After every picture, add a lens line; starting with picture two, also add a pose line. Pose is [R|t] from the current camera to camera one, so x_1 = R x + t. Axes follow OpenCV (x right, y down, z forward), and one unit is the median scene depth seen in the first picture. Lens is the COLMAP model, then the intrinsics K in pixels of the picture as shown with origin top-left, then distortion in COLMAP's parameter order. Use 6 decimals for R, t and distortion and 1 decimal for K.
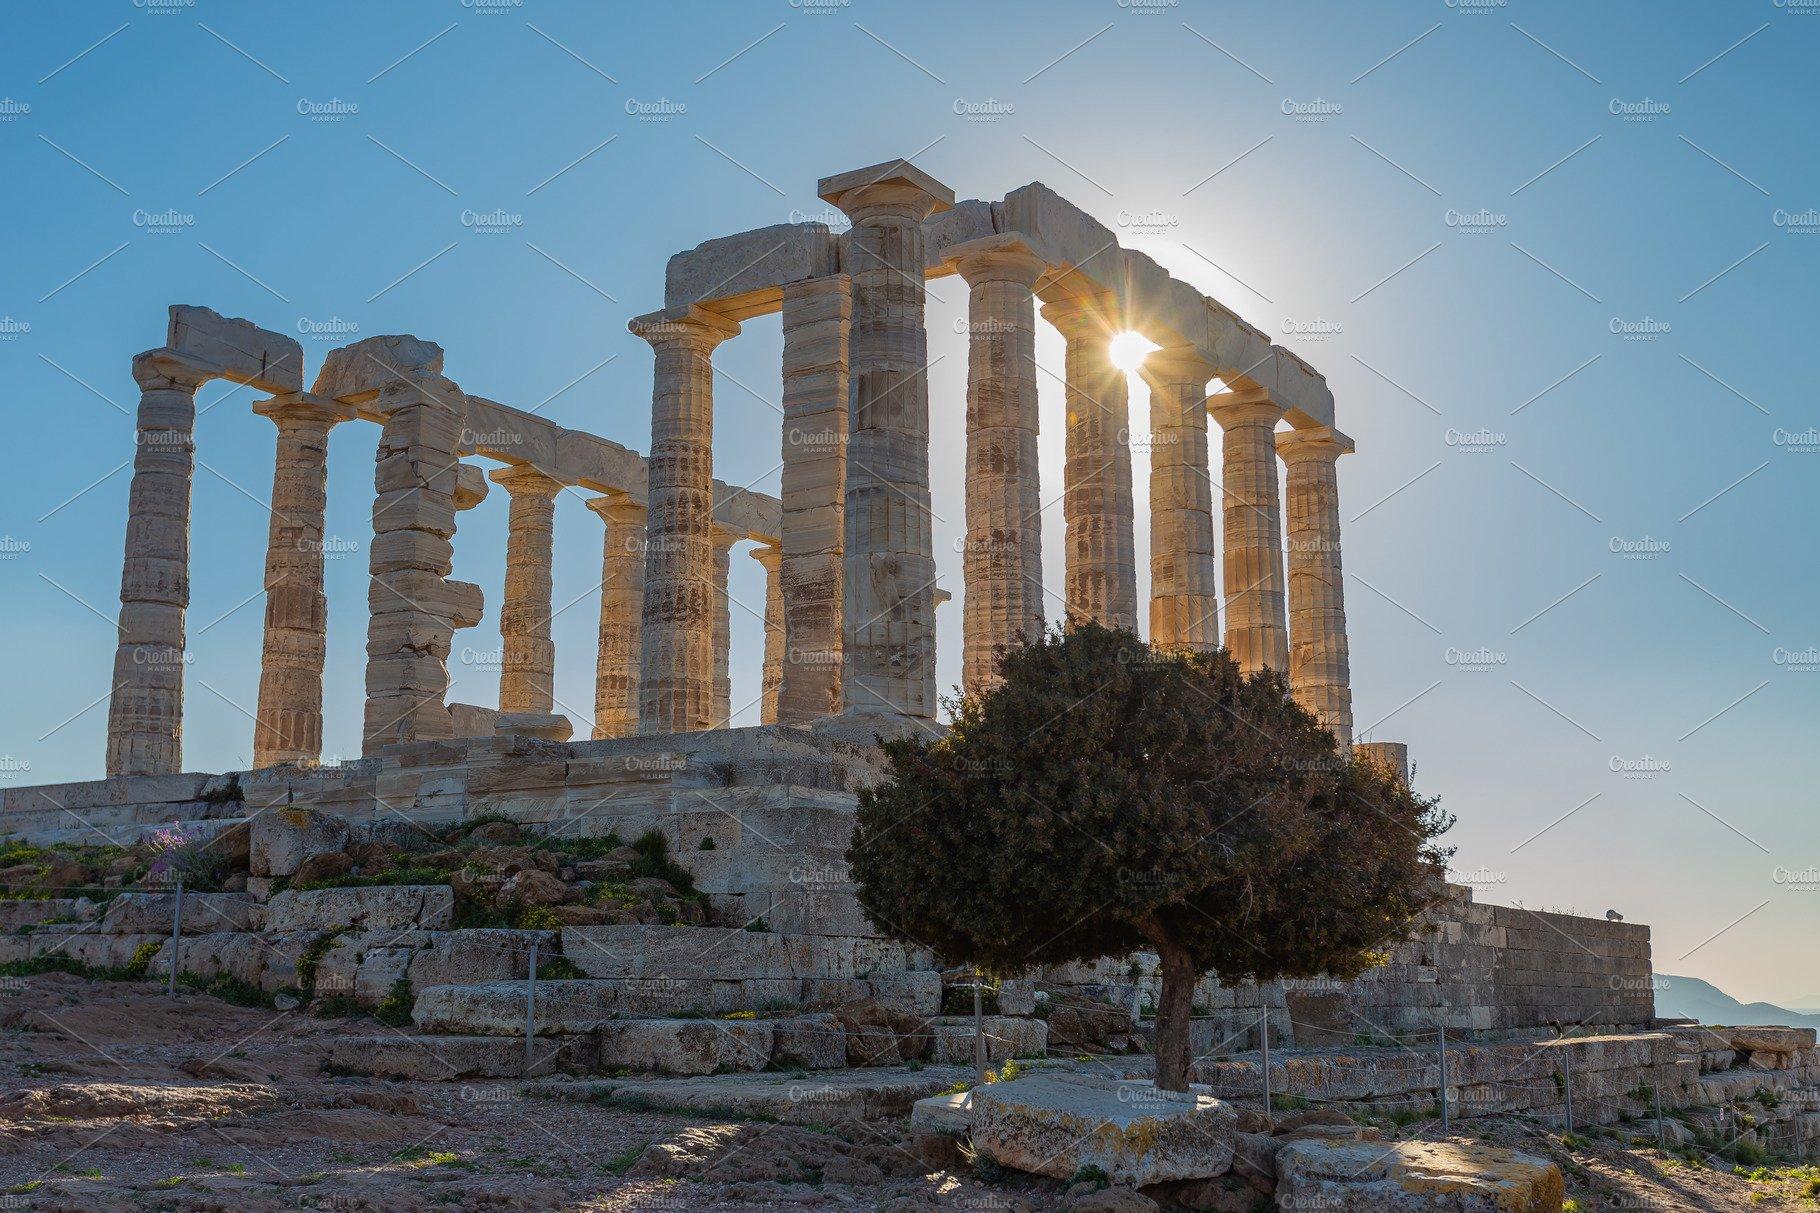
lens RADIAL K [[2298.0, 0, 912.3], [0, 2298.0, 575.7], [0, 0, 1]] dist [0.013941, -0.001129]
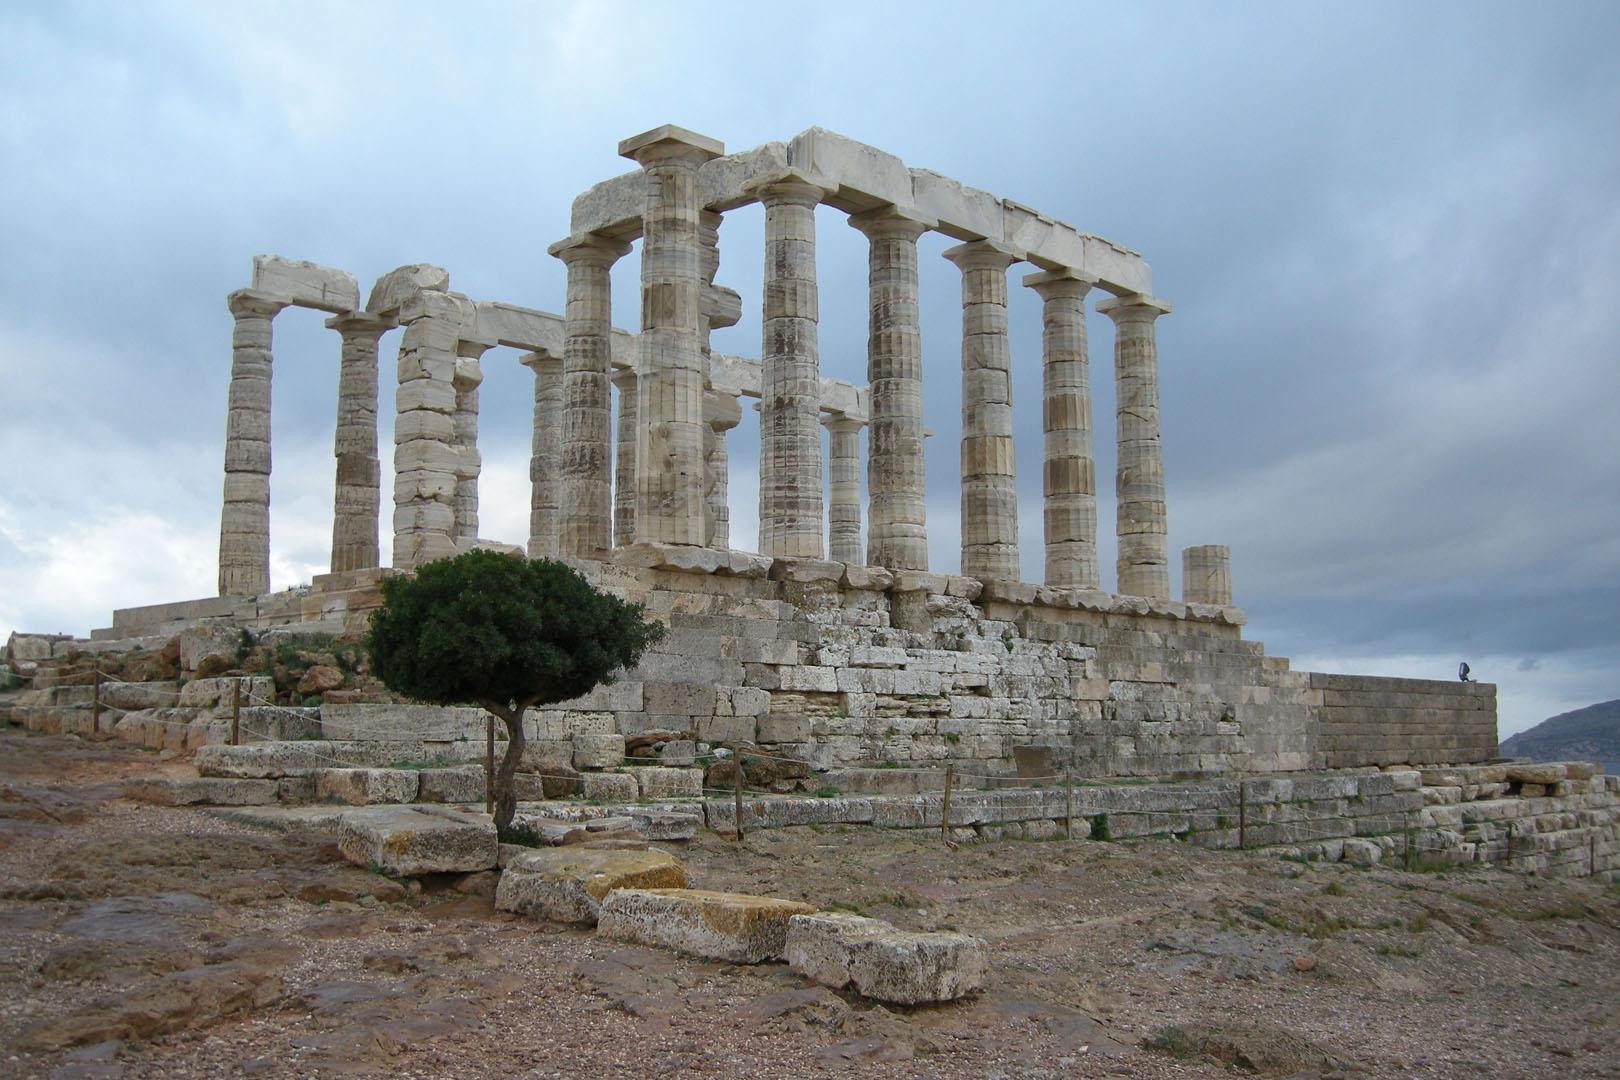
lens RADIAL K [[1927.6, 0, 810.0], [0, 1927.6, 540.0], [0, 0, 1]] dist [-0.180757, -0.005804]
pose [[0.981609, -0.027698, -0.188885, 0.234170], [0.041389, 0.996763, 0.068928, -0.012648], [0.186364, -0.075478, 0.979577, -0.066519]]
